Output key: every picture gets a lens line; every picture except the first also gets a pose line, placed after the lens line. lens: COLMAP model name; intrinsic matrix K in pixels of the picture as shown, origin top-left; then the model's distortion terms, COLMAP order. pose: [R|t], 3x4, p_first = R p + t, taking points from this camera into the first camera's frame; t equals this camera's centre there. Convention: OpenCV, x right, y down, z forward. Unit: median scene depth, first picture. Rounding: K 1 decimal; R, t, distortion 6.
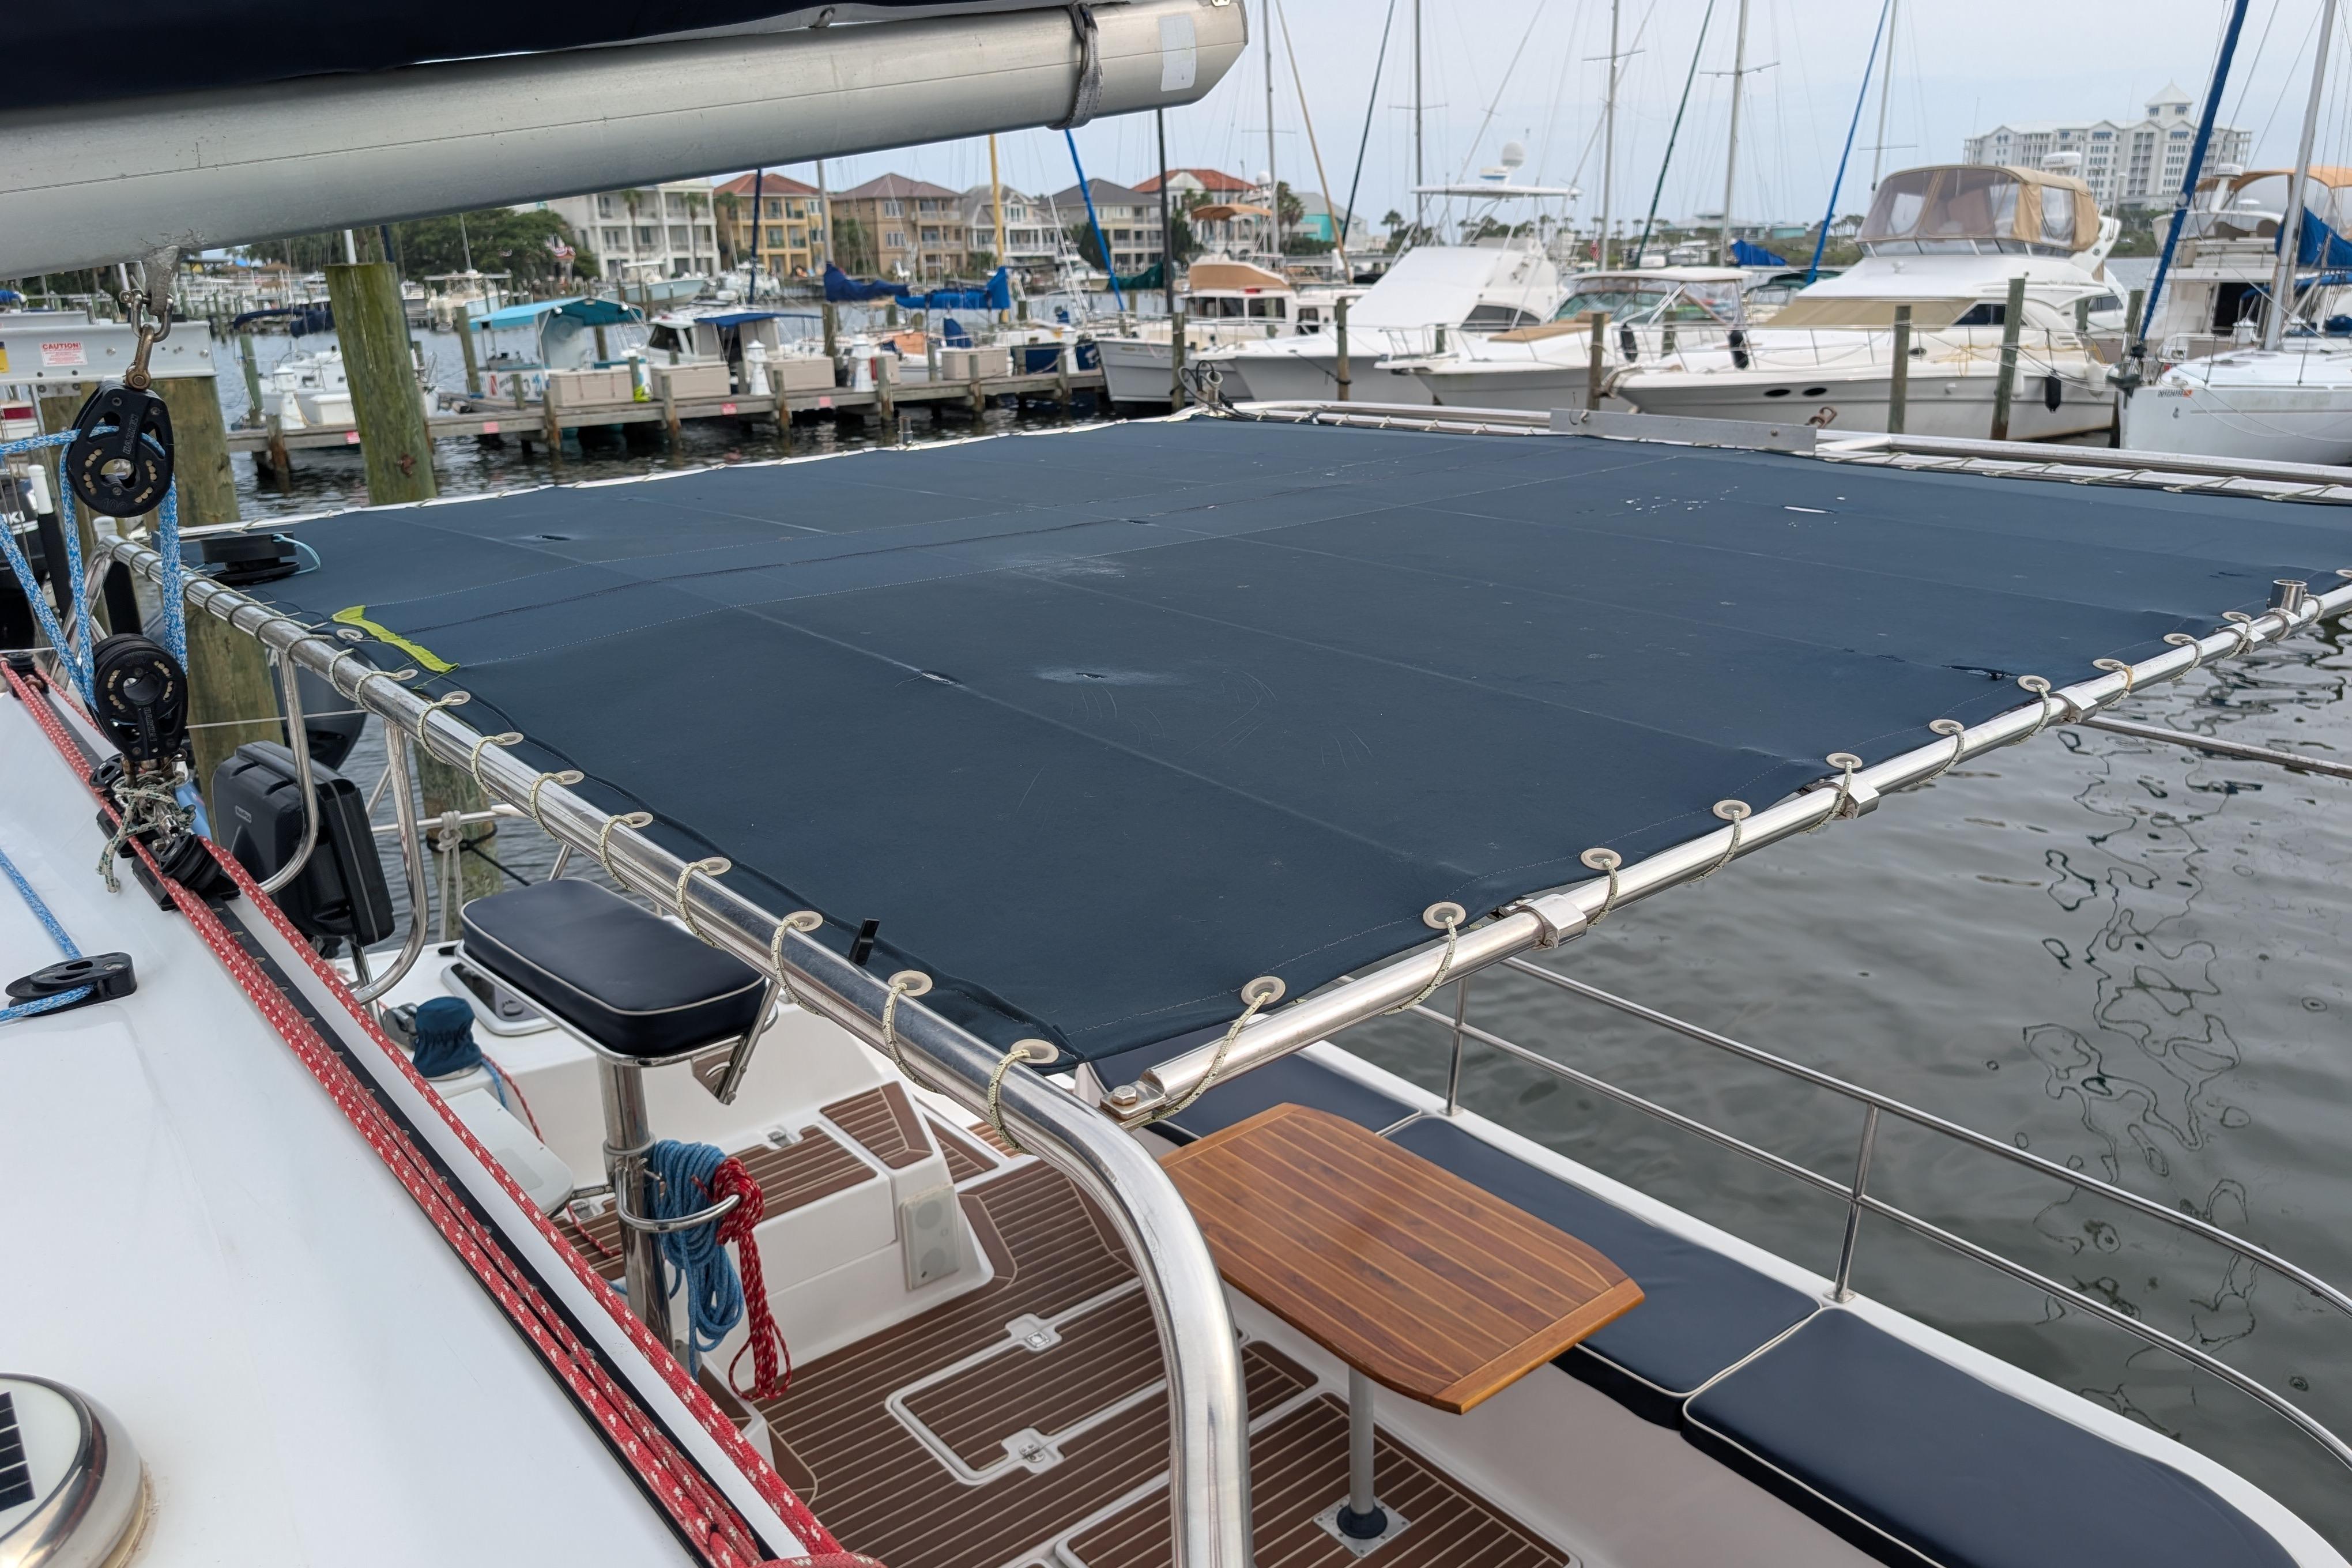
lens RADIAL K [[1723.6, 0, 1176.0], [0, 1723.6, 784.0], [0, 0, 1]] dist [-0.008574, -0.008108]
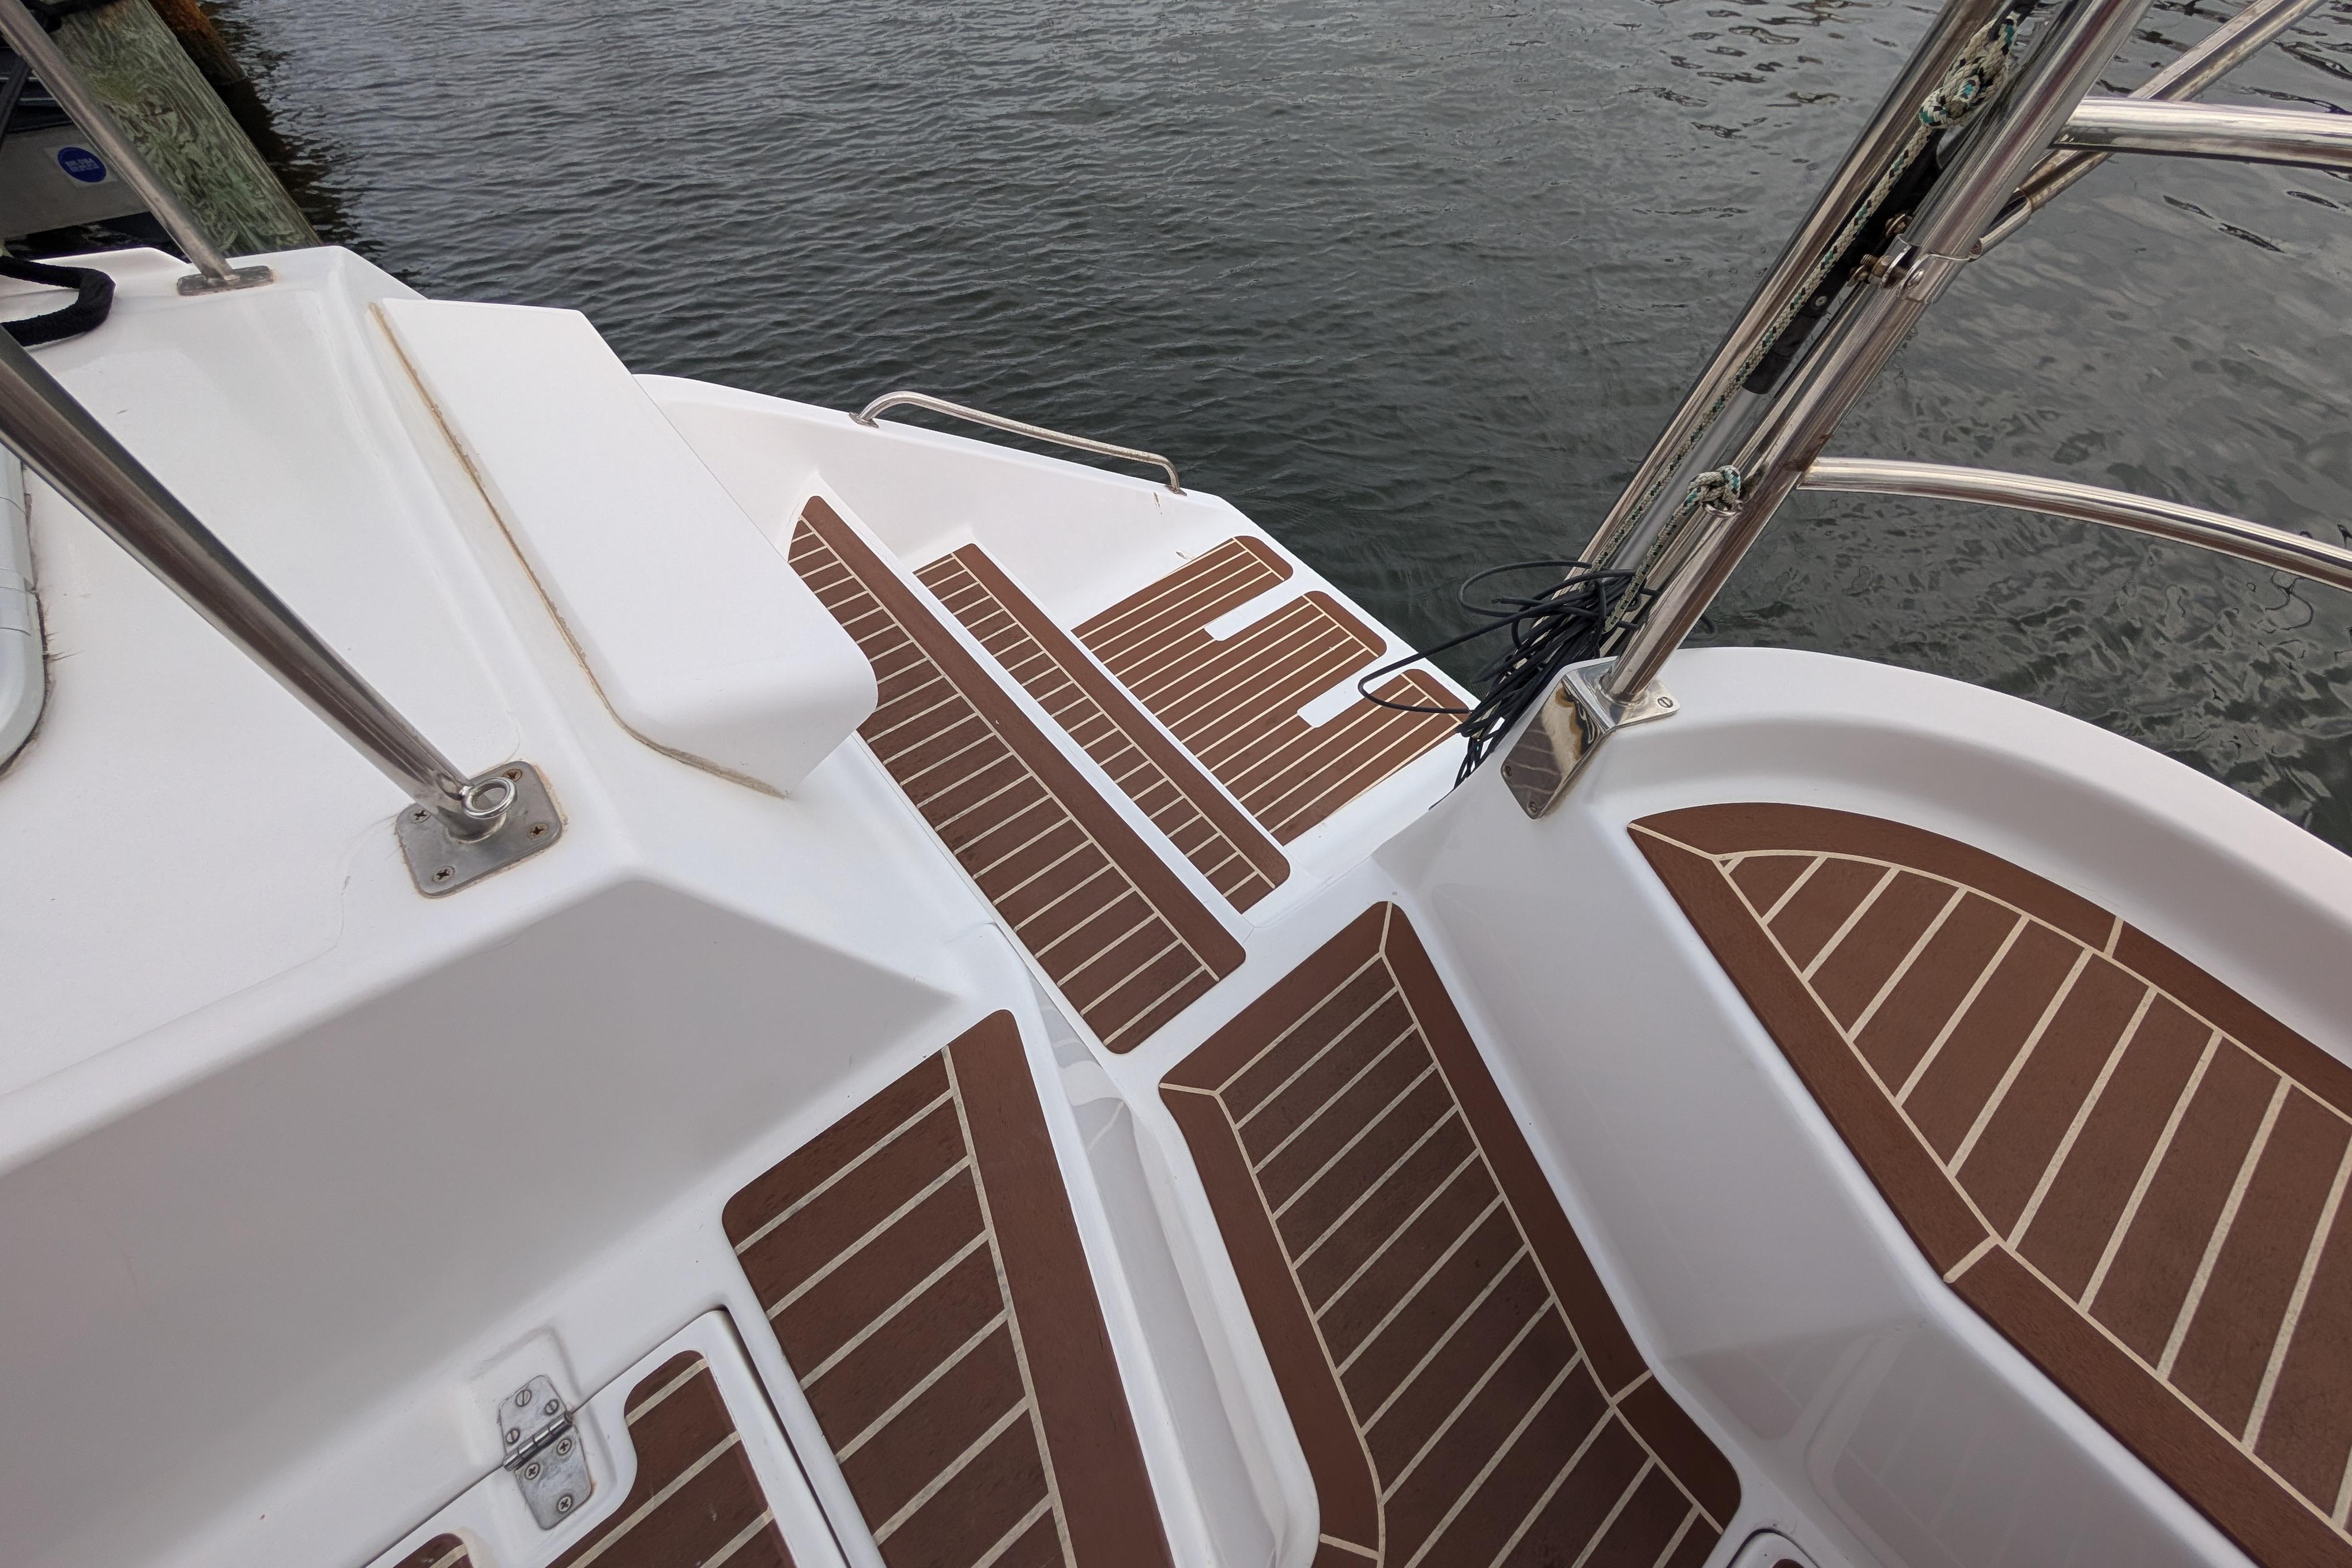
lens RADIAL K [[863.4, 0, 1164.7], [0, 863.4, 801.0], [0, 0, 1]] dist [-0.008904, 0.000328]
pose [[0.999463, 0.024570, 0.021659, -0.024181], [-0.032738, 0.769530, 0.637771, 0.008618], [-0.000997, -0.638138, 0.769921, 0.158506]]
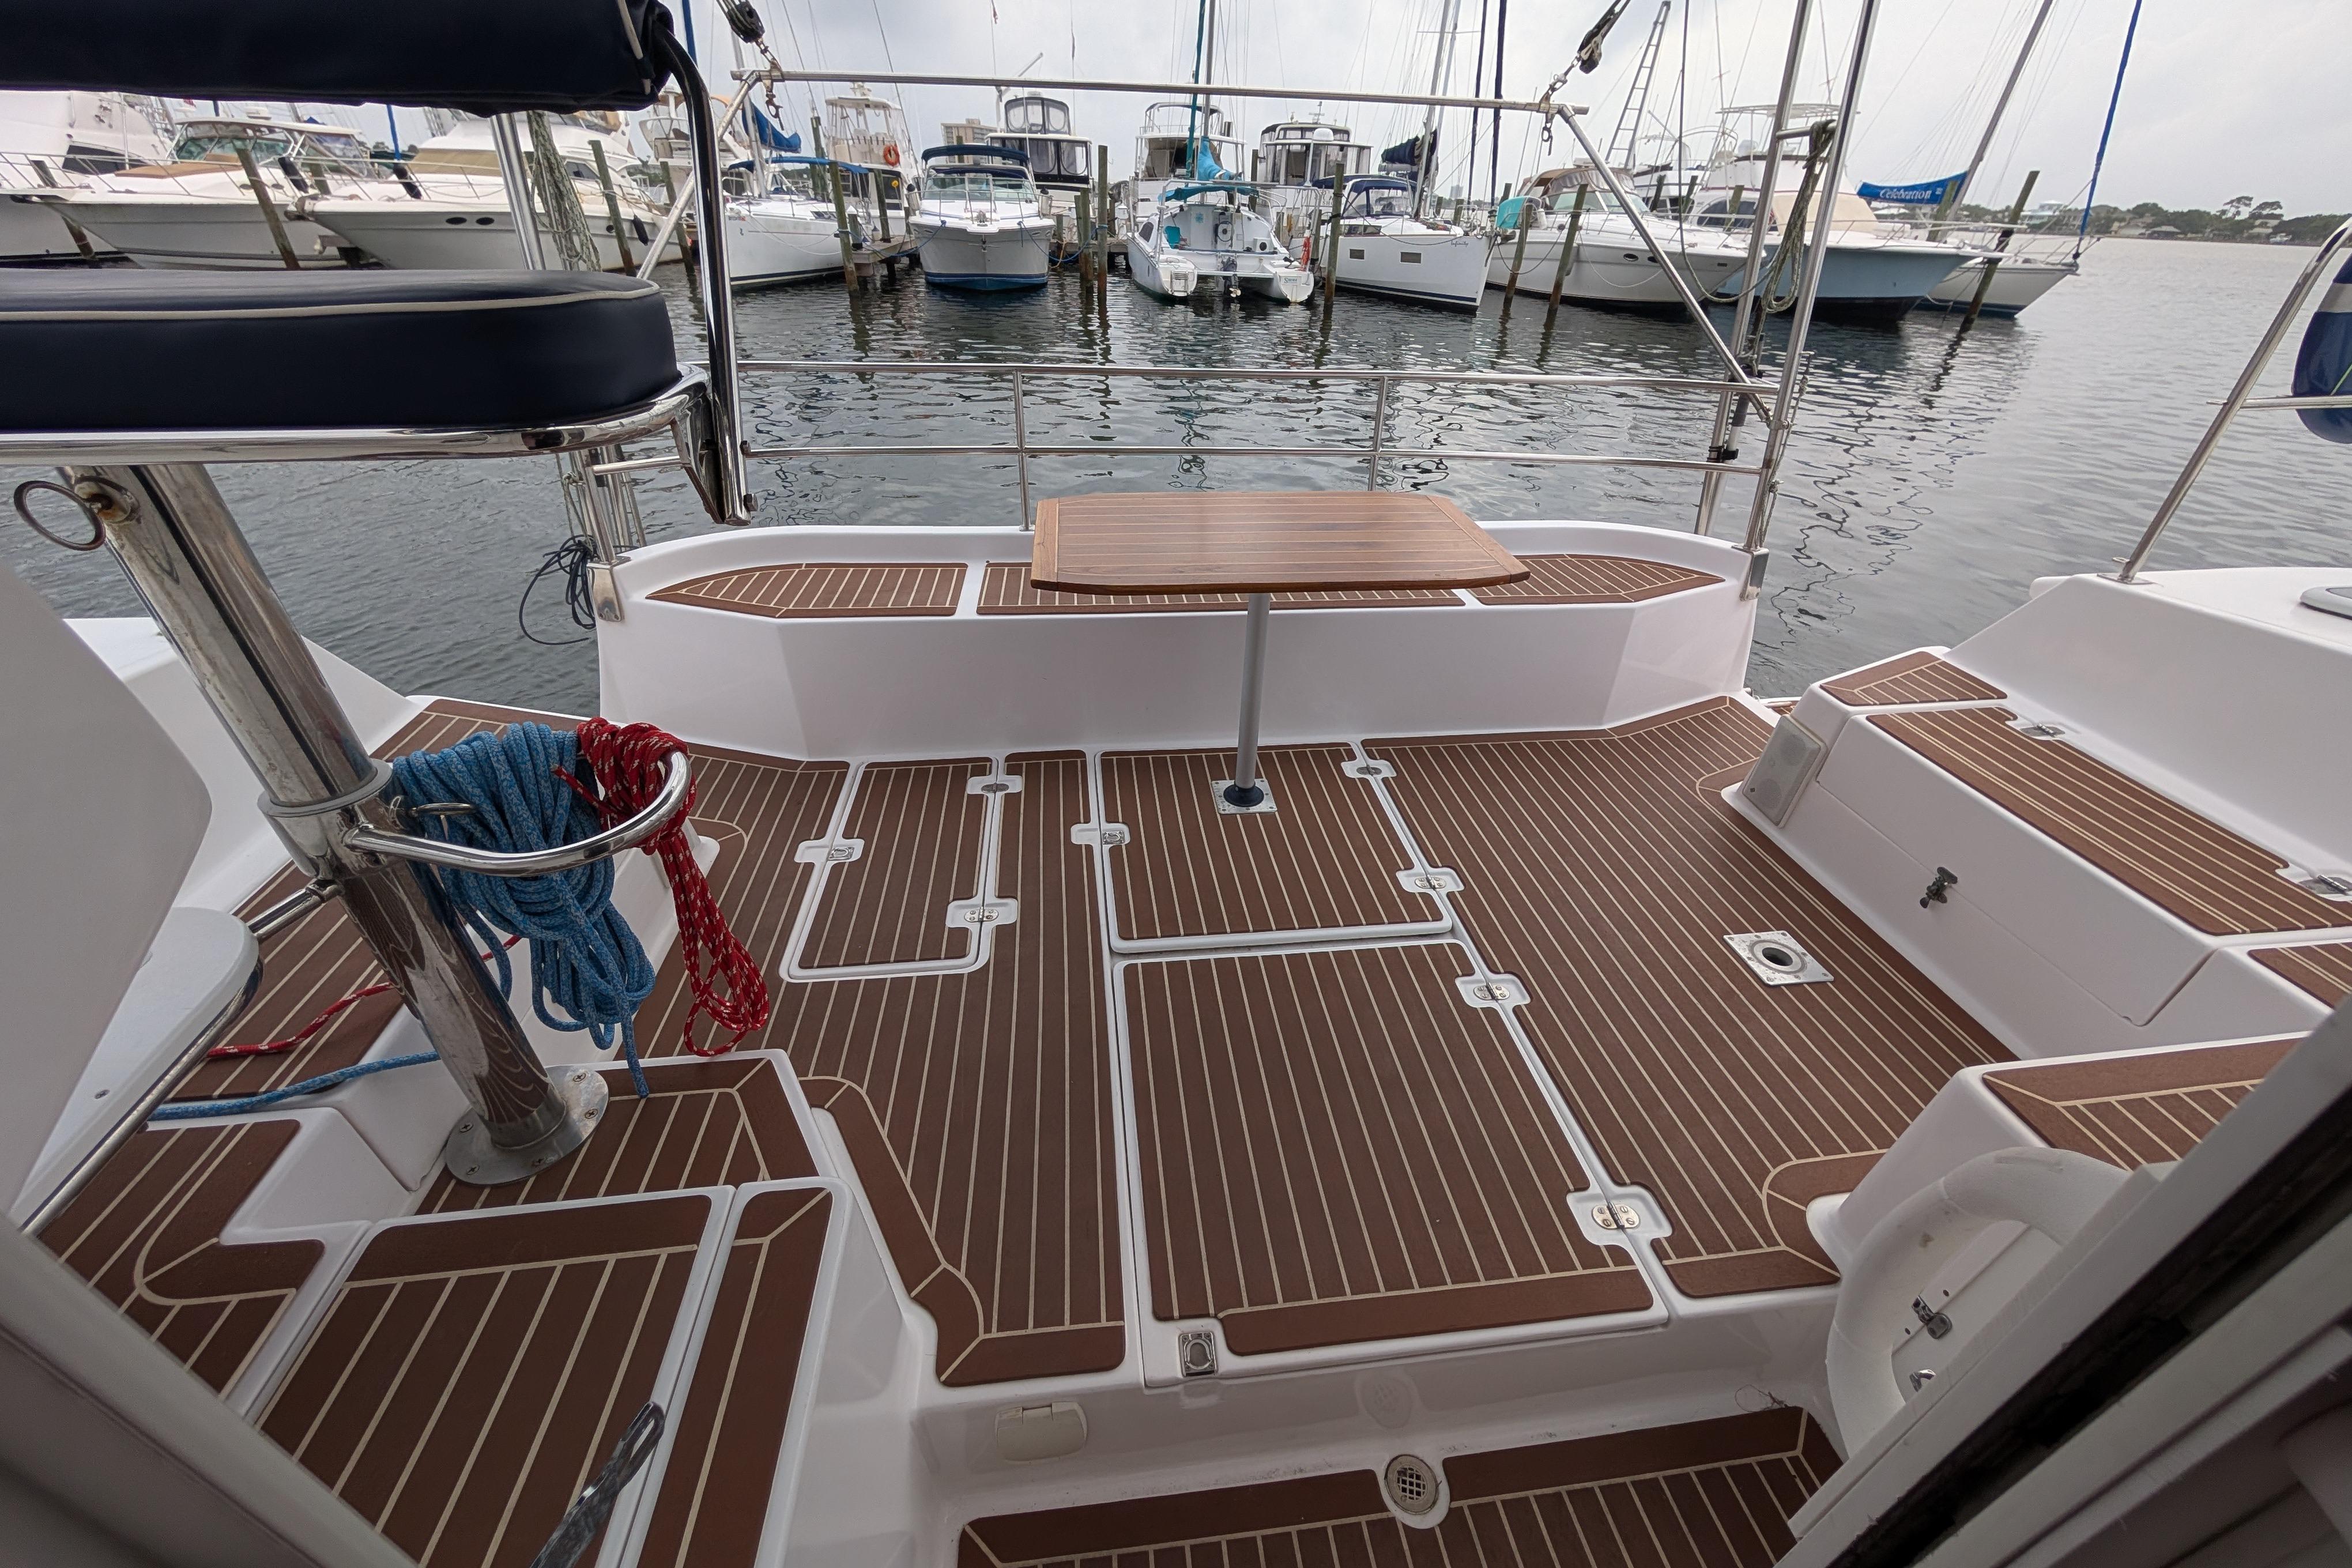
lens RADIAL K [[899.2, 0, 1182.3], [0, 899.2, 784.7], [0, 0, 1]] dist [0.001325, 0.000433]
pose [[0.531008, -0.432447, 0.728711, -0.050906], [0.211132, 0.900371, 0.380467, 0.021837], [-0.820642, -0.048176, 0.569408, 0.088261]]
